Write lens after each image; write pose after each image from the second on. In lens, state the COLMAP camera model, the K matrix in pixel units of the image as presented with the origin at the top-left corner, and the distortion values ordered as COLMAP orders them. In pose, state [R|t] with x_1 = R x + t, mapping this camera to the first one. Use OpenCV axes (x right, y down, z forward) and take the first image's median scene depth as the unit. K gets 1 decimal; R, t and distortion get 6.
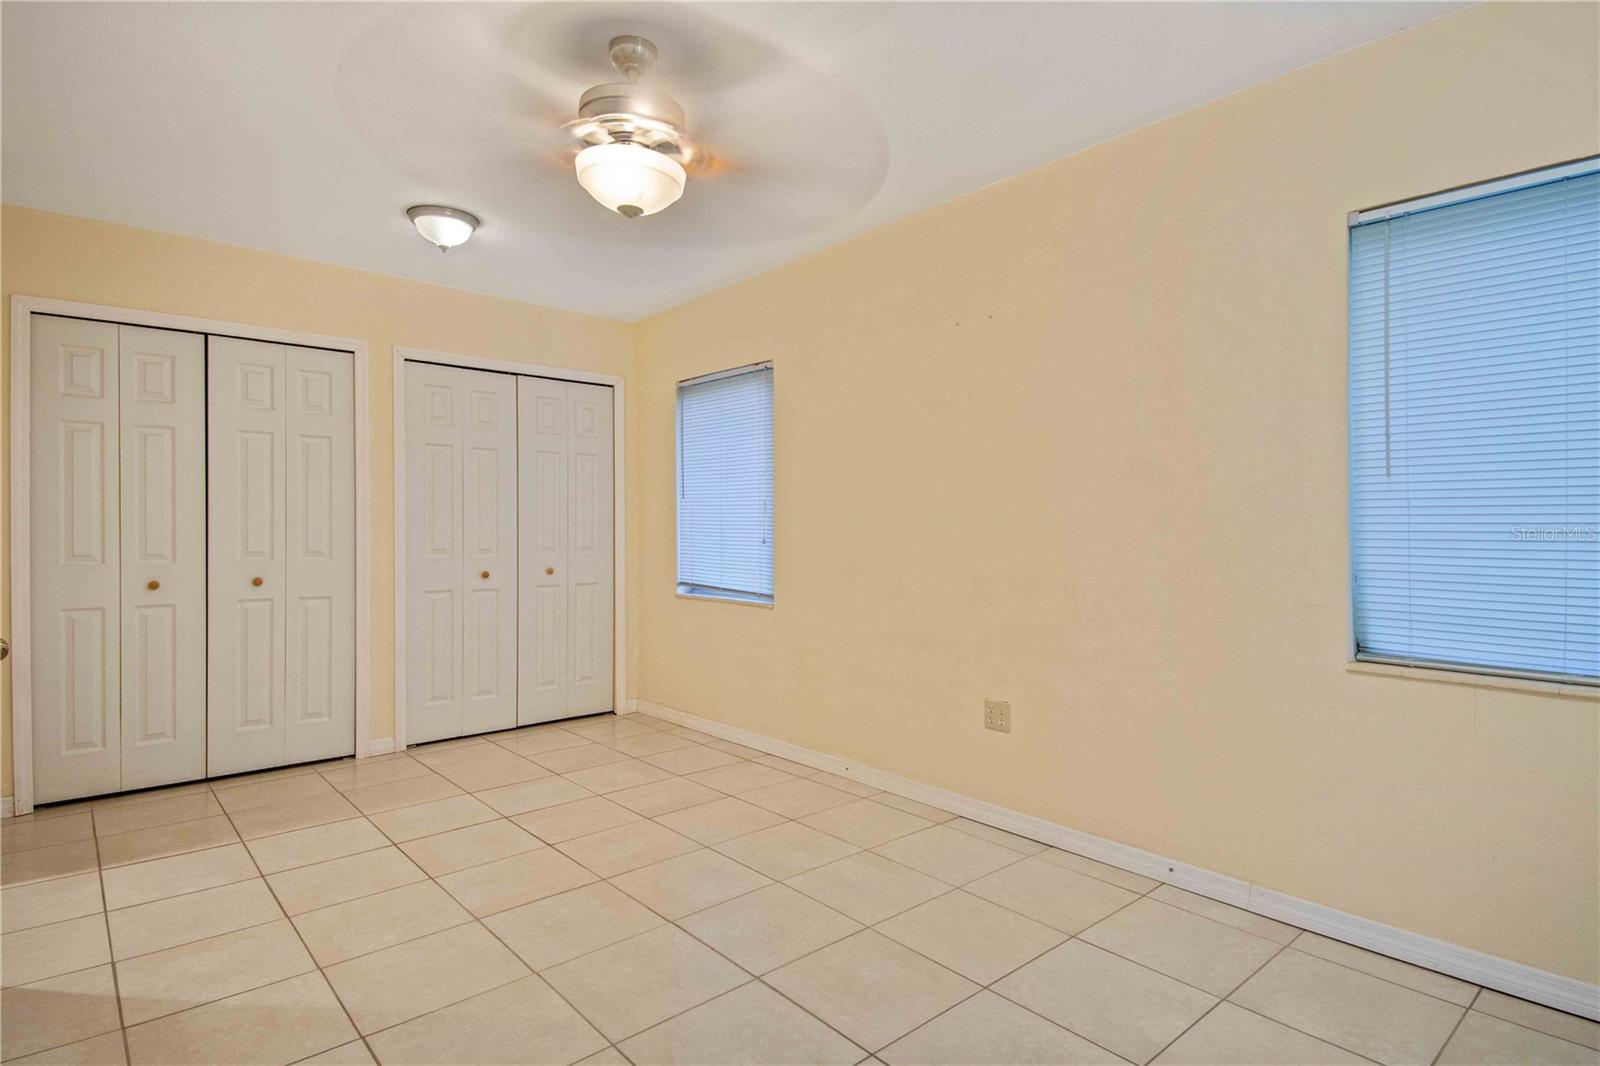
lens RADIAL K [[834.8, 0, 800.5], [0, 834.8, 525.7], [0, 0, 1]] dist [0.073263, -0.052255]
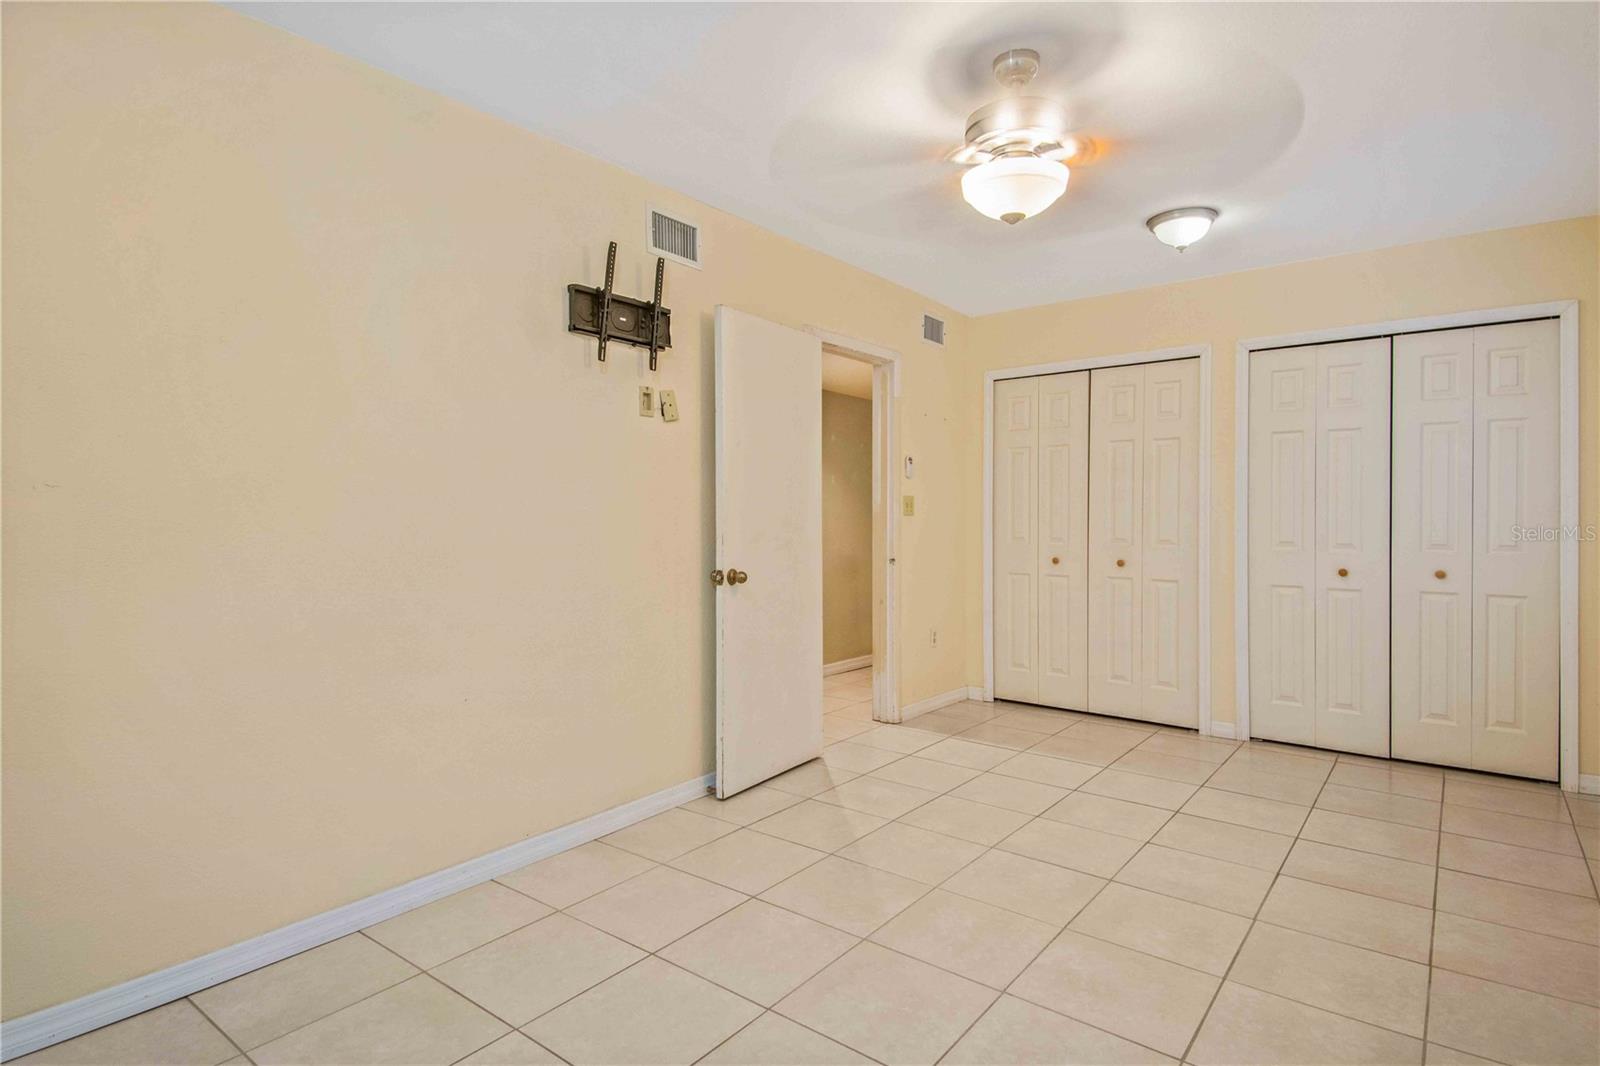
lens RADIAL K [[834.8, 0, 800.5], [0, 834.8, 525.7], [0, 0, 1]] dist [0.073263, -0.052255]
pose [[0.172337, 0.009255, -0.984995, 0.518246], [0.004798, 0.999936, 0.010234, -0.002872], [0.985026, -0.006490, 0.172282, 0.371571]]
